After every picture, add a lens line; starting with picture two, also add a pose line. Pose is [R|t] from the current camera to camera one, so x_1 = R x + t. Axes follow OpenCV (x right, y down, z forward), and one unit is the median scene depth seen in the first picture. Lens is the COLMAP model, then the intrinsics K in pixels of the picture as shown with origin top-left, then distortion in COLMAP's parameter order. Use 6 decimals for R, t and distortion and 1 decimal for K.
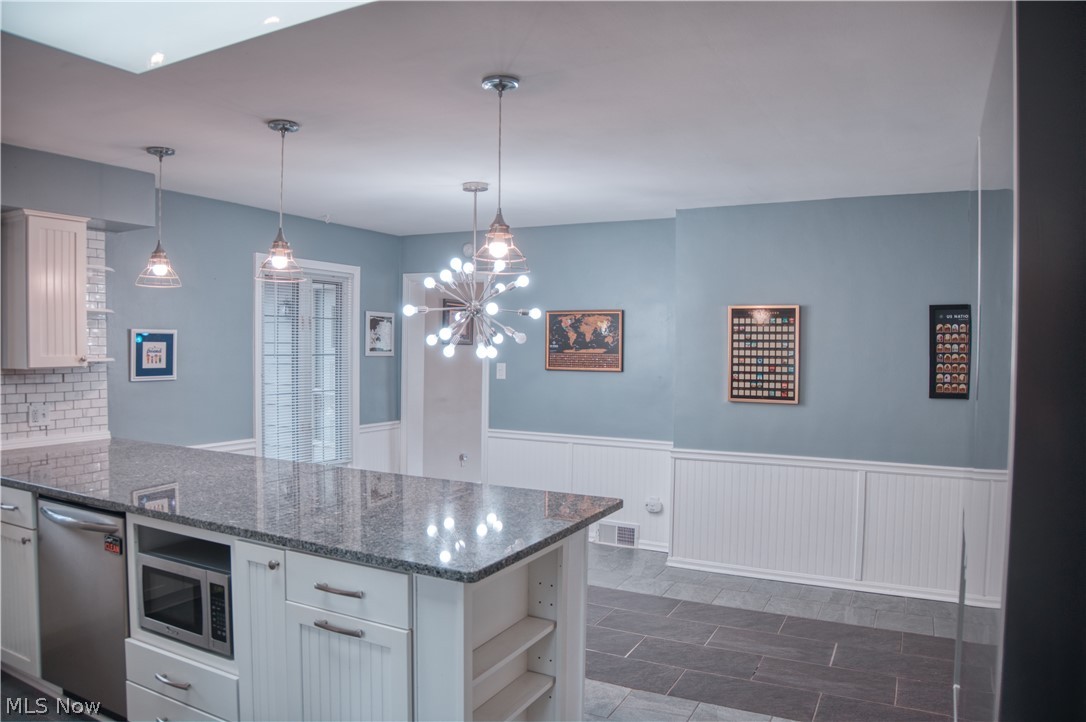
lens RADIAL K [[748.2, 0, 541.1], [0, 748.2, 361.2], [0, 0, 1]] dist [-0.149380, 0.076044]
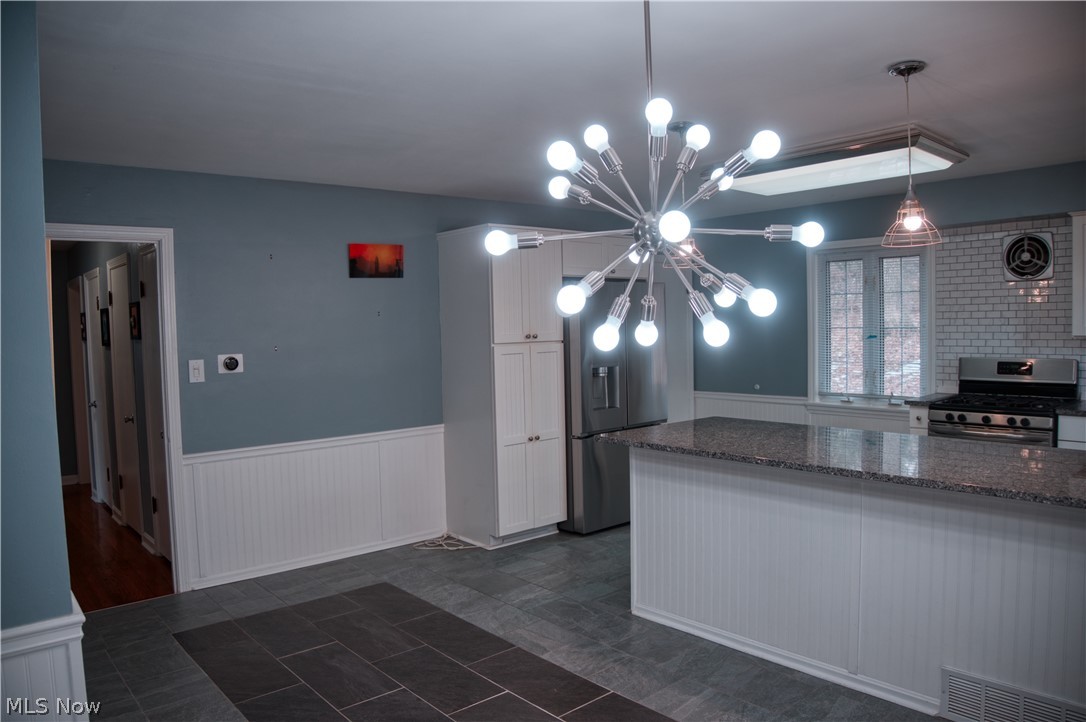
lens RADIAL K [[748.2, 0, 541.1], [0, 748.2, 361.2], [0, 0, 1]] dist [-0.149380, 0.076044]
pose [[-0.935922, -0.004850, 0.352173, -0.186914], [0.022338, 0.997075, 0.073097, -0.032583], [-0.351498, 0.076280, -0.933076, 1.509726]]
